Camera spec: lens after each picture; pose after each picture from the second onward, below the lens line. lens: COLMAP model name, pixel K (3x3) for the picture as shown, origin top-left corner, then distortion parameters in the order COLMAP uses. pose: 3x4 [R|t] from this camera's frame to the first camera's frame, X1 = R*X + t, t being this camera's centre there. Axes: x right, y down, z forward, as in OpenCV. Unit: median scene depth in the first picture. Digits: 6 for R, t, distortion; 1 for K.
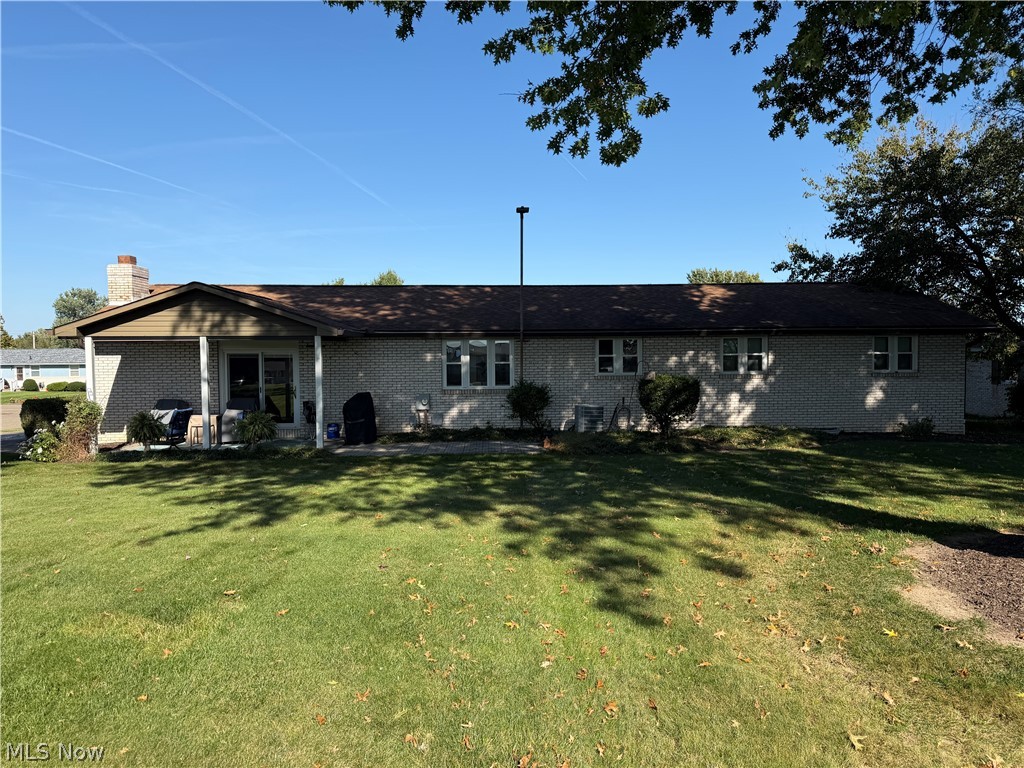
lens RADIAL K [[710.9, 0, 512.0], [0, 710.9, 384.0], [0, 0, 1]] dist [0.002663, 0.000515]
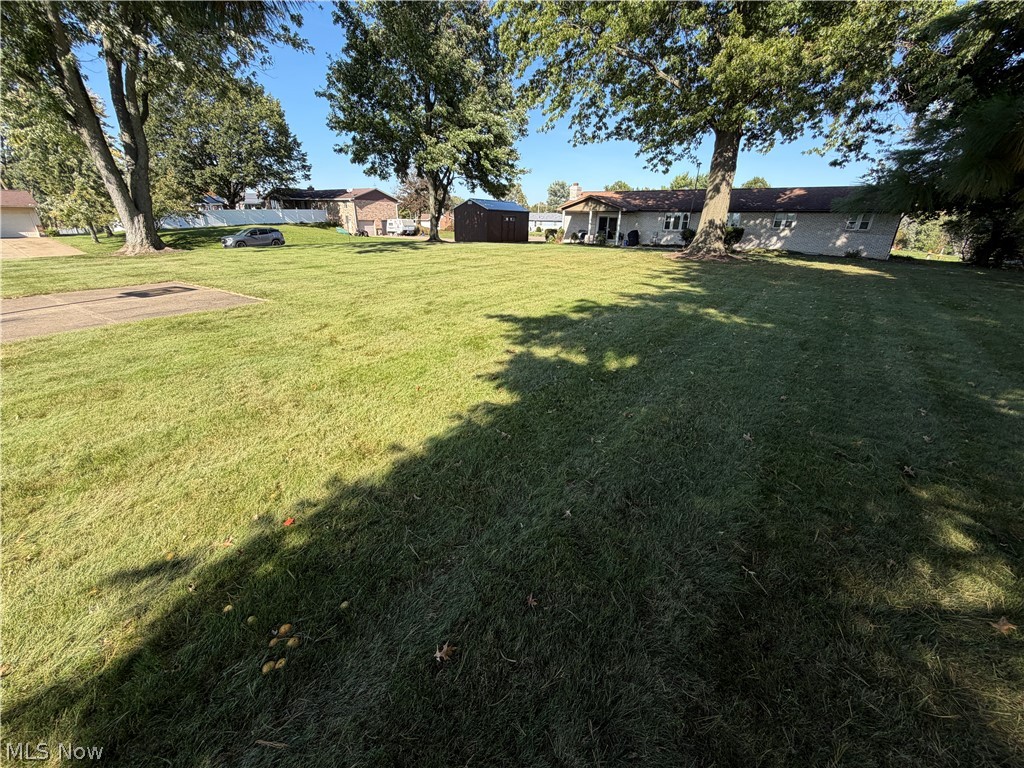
lens RADIAL K [[407.9, 0, 509.5], [0, 407.9, 385.6], [0, 0, 1]] dist [0.000159, 0.000125]
pose [[0.796843, 0.249774, -0.550140, 0.522094], [-0.048660, 0.934120, 0.353628, 0.044100], [0.602224, -0.255016, 0.756501, -0.914341]]
